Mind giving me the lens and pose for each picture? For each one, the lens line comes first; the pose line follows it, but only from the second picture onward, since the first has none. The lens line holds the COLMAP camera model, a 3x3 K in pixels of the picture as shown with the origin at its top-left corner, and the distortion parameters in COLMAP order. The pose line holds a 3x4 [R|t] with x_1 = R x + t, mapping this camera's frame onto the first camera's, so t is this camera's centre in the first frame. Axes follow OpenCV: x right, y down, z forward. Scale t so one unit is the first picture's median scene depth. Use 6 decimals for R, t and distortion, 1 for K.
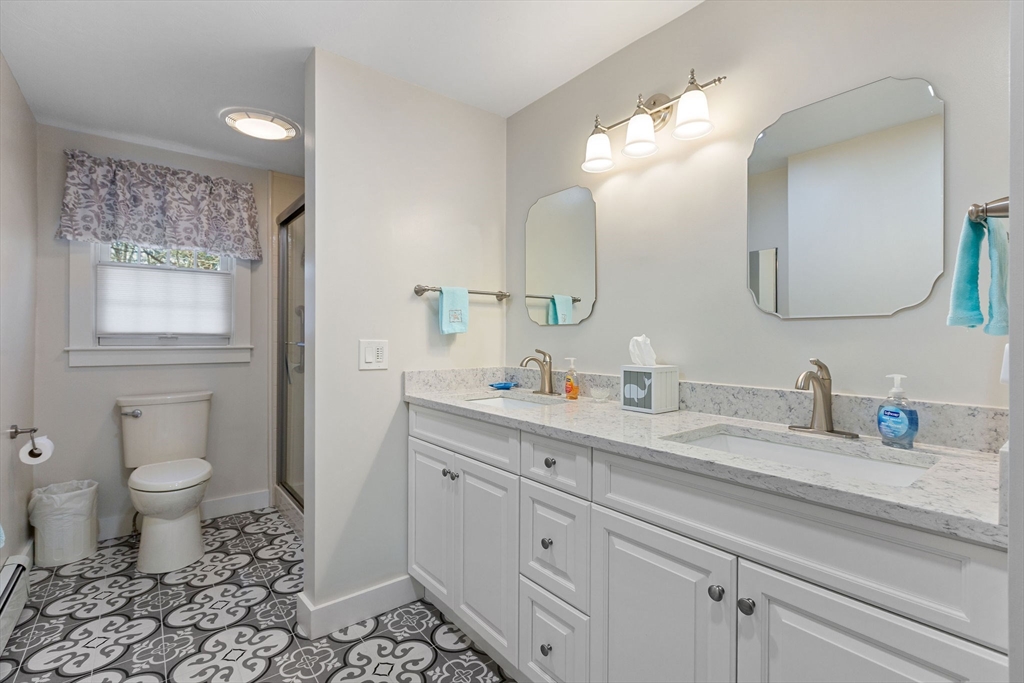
lens RADIAL K [[458.7, 0, 507.4], [0, 458.7, 337.8], [0, 0, 1]] dist [-0.001042, 0.000591]
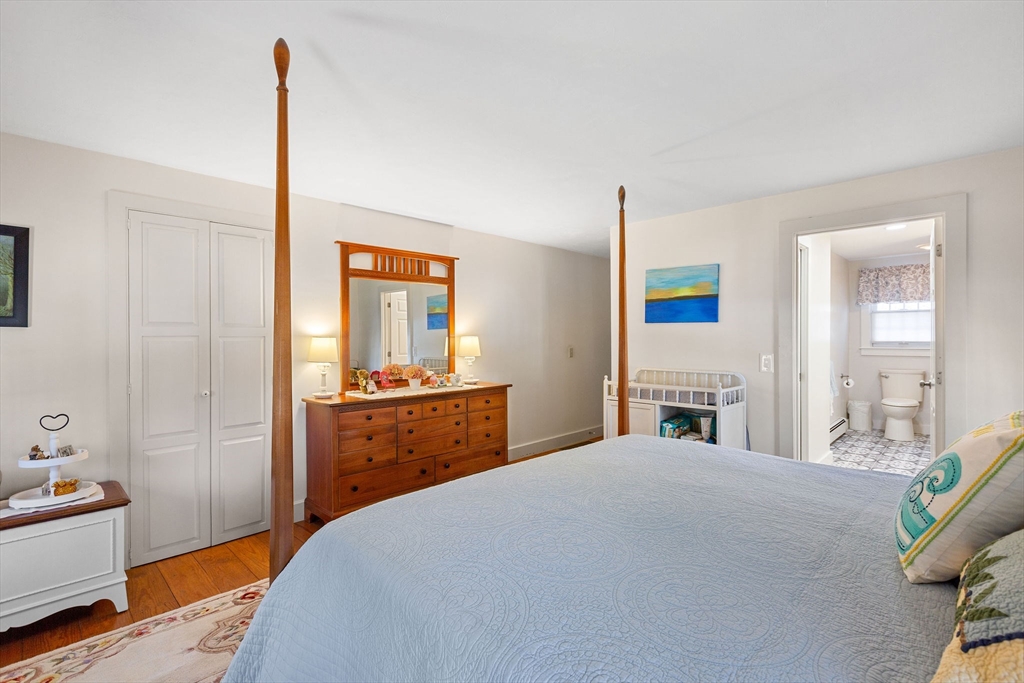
lens RADIAL K [[458.7, 0, 501.2], [0, 458.7, 338.7], [0, 0, 1]] dist [-0.001042, 0.000591]
pose [[0.098665, -0.006250, -0.995101, 1.301131], [0.000593, 0.999980, -0.006222, -0.011972], [0.995121, 0.000024, 0.098666, -1.165087]]
